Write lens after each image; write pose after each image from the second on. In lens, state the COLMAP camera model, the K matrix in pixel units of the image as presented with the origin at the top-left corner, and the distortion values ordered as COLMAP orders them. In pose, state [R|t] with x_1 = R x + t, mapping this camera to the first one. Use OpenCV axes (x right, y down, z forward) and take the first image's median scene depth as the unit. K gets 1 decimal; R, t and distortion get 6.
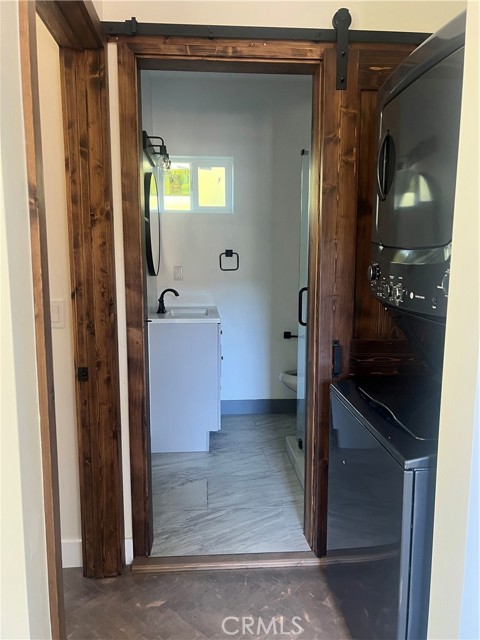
lens RADIAL K [[474.3, 0, 240.0], [0, 474.3, 320.0], [0, 0, 1]] dist [-0.001567, -0.004832]
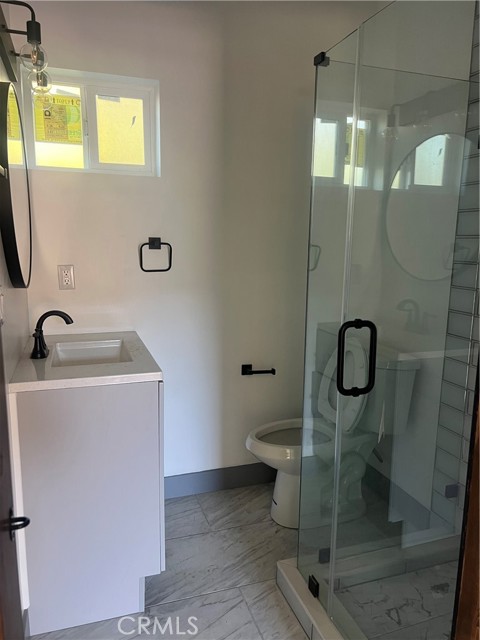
lens RADIAL K [[474.3, 0, 240.0], [0, 474.3, 320.0], [0, 0, 1]] dist [-0.001567, -0.004832]
pose [[0.968894, -0.032761, 0.245299, -0.069245], [0.024175, 0.998988, 0.037932, -0.063938], [-0.246293, -0.030822, 0.968705, 0.387603]]
